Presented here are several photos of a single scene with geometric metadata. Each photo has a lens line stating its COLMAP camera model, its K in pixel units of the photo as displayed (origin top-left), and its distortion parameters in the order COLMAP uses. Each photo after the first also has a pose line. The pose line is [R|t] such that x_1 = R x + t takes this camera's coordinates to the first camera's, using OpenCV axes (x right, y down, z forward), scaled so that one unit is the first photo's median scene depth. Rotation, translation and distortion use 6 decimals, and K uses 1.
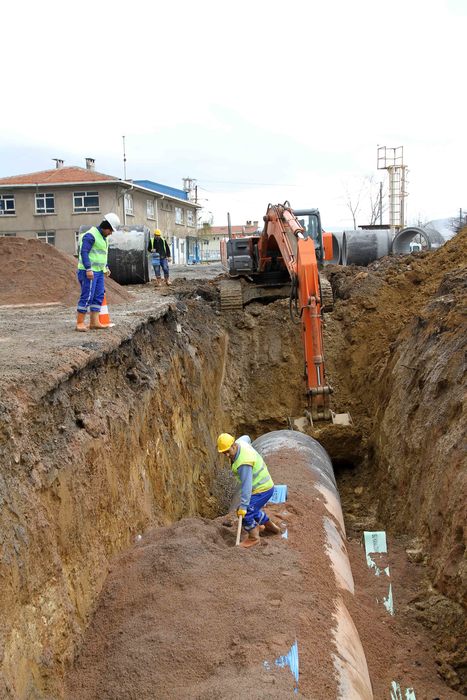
lens RADIAL K [[785.9, 0, 233.1], [0, 785.9, 358.6], [0, 0, 1]] dist [0.008991, 0.209593]
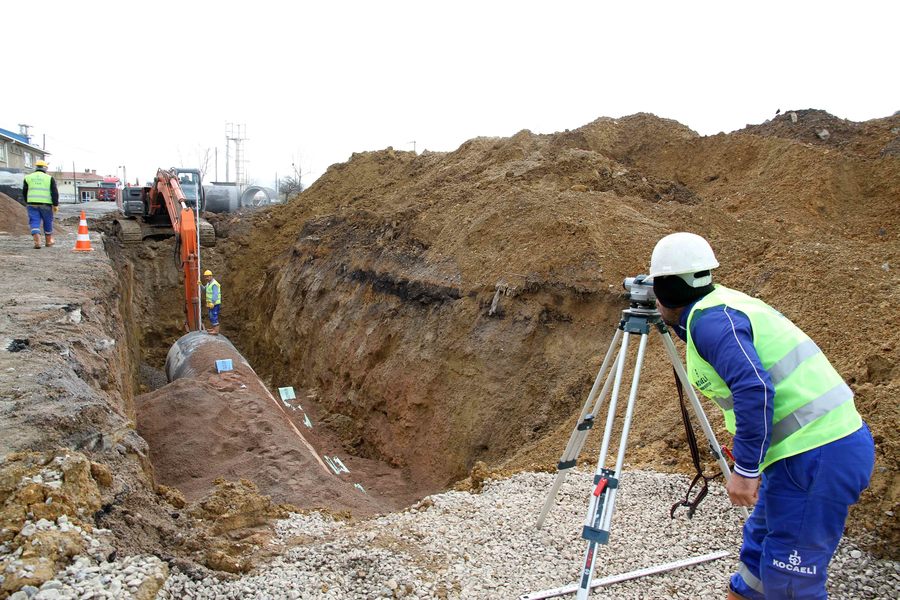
lens RADIAL K [[636.7, 0, 450.0], [0, 636.7, 300.0], [0, 0, 1]] dist [-0.125227, 0.112750]
pose [[0.844600, -0.020037, 0.535023, -0.110617], [0.012865, 0.999770, 0.017134, 0.018035], [-0.535244, -0.007588, 0.844664, -0.112703]]
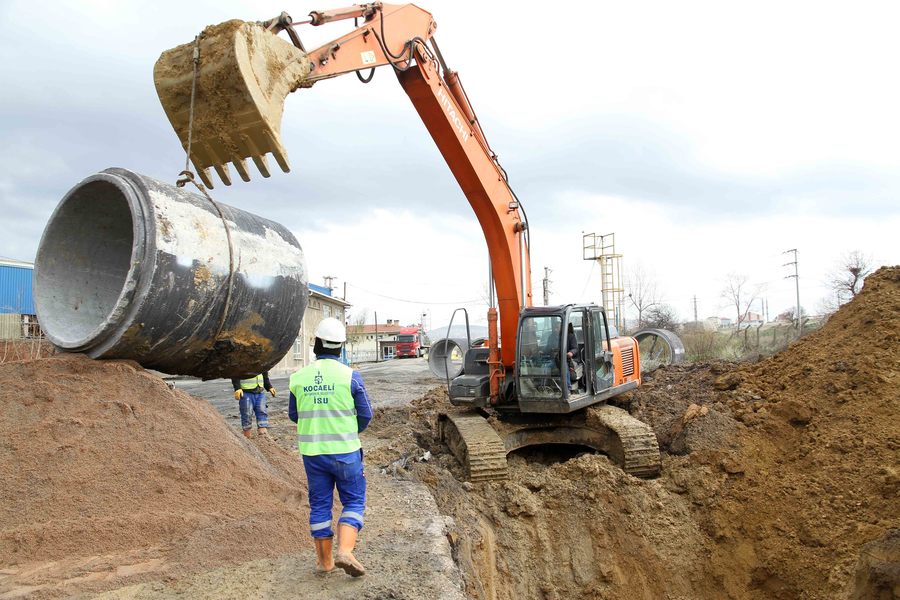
lens RADIAL K [[757.5, 0, 450.0], [0, 757.5, 300.0], [0, 0, 1]] dist [-0.046276, 0.000329]
pose [[0.993214, 0.003247, 0.116255, -0.096262], [0.019804, 0.980289, -0.196575, -0.083929], [-0.114602, 0.197543, 0.973572, 0.469319]]
